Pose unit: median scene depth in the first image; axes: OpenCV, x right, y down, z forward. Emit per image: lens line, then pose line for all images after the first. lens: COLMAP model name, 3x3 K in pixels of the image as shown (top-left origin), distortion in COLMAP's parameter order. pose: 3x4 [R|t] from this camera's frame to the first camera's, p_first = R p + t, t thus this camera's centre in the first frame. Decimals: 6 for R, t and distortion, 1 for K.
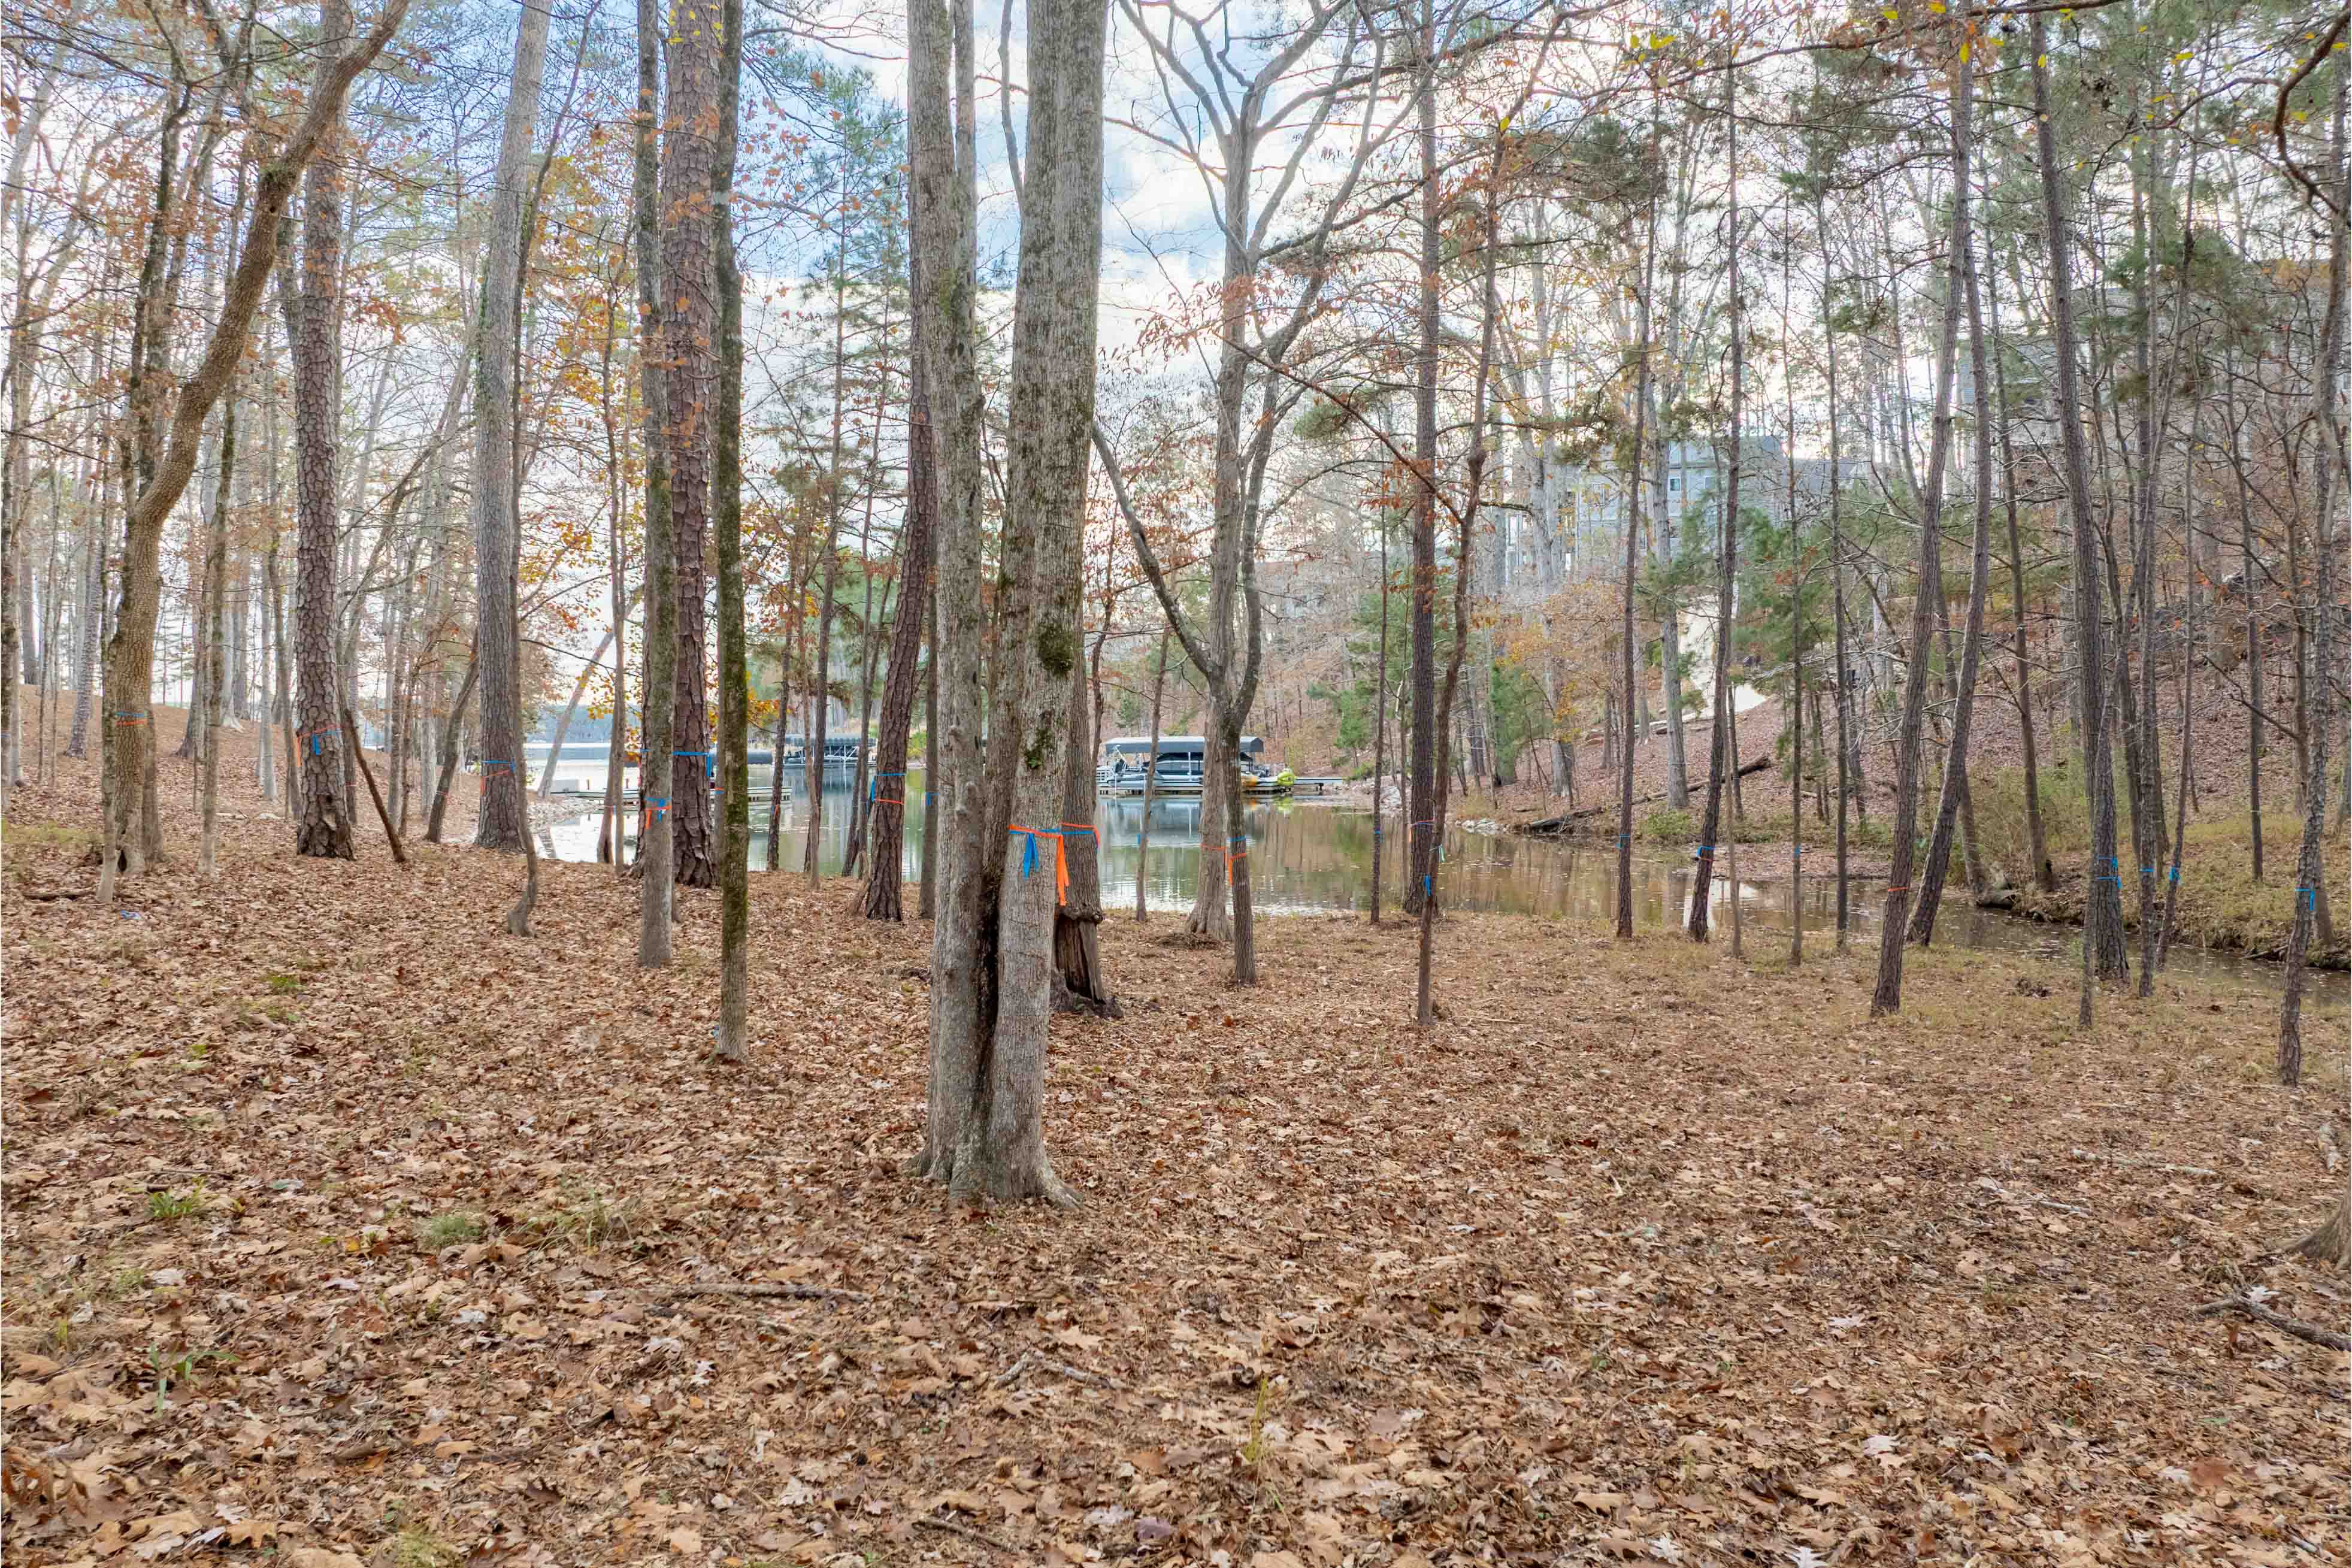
lens RADIAL K [[1655.9, 0, 1178.5], [0, 1655.9, 784.5], [0, 0, 1]] dist [-0.035438, 0.008427]
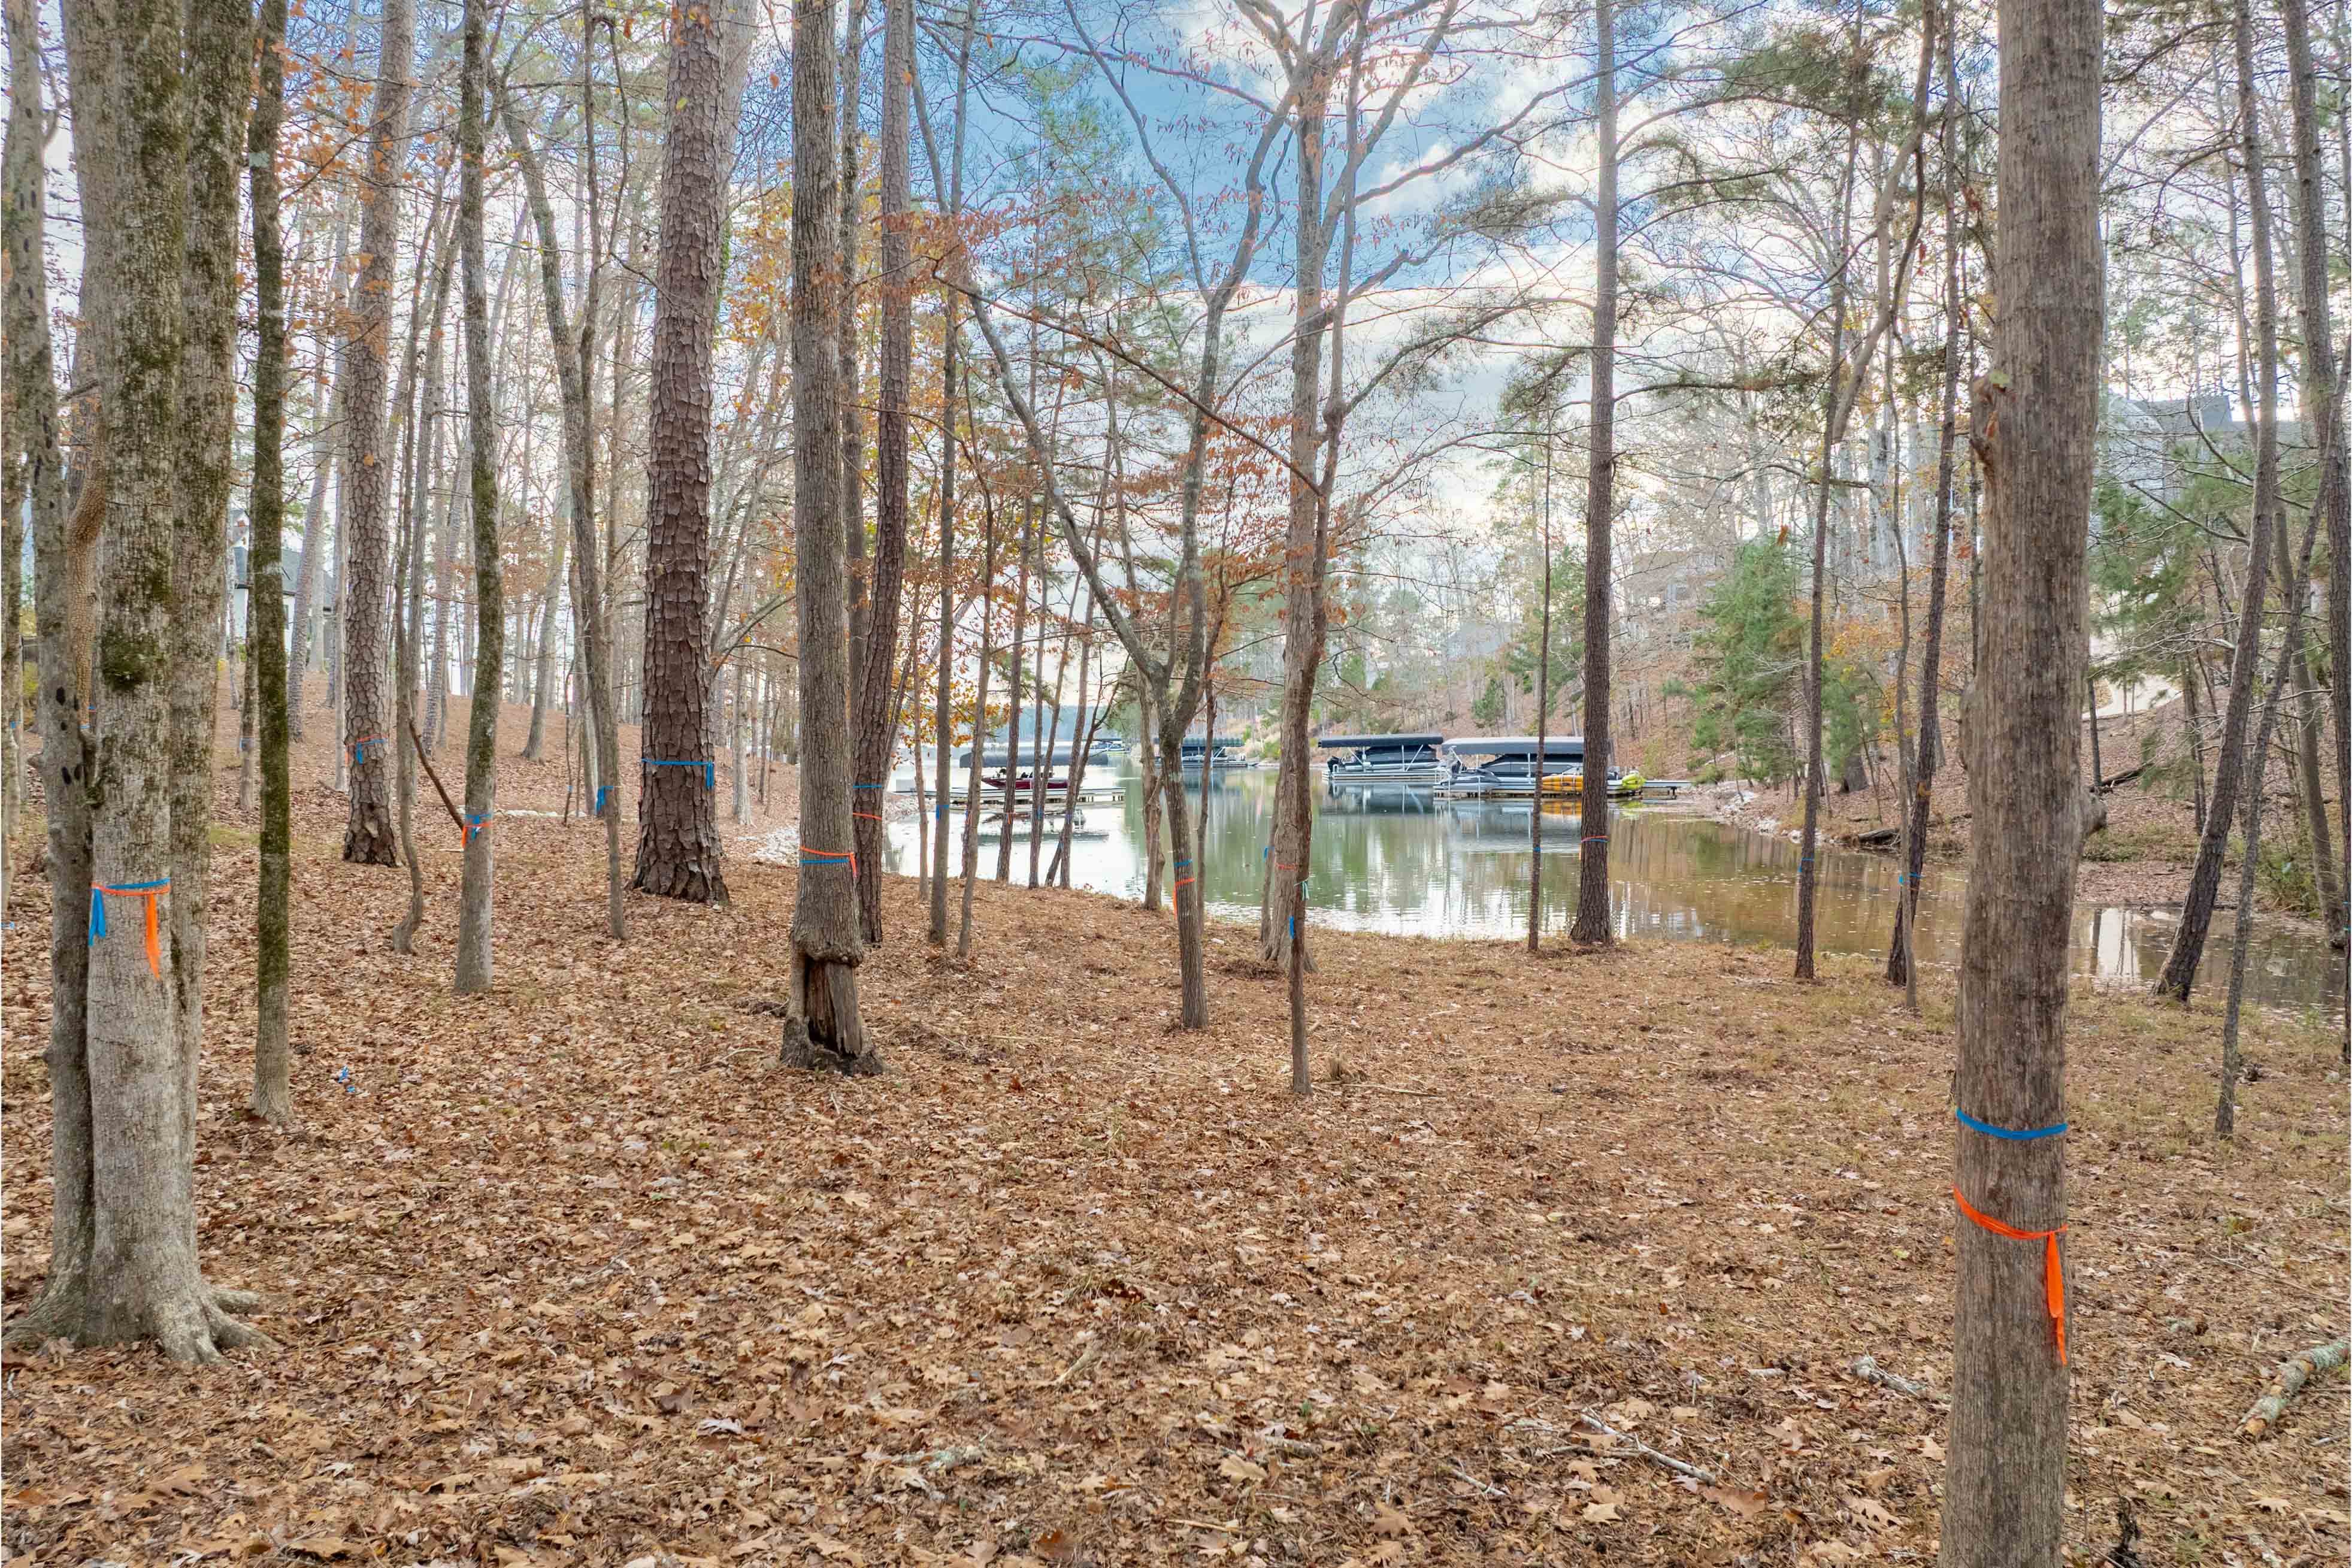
lens RADIAL K [[1655.9, 0, 1188.8], [0, 1655.9, 776.3], [0, 0, 1]] dist [-0.035438, 0.008427]
pose [[0.970664, 0.003799, -0.240412, 0.166116], [-0.004883, 0.999980, -0.003913, -0.006306], [0.240392, 0.004972, 0.970663, 0.099171]]
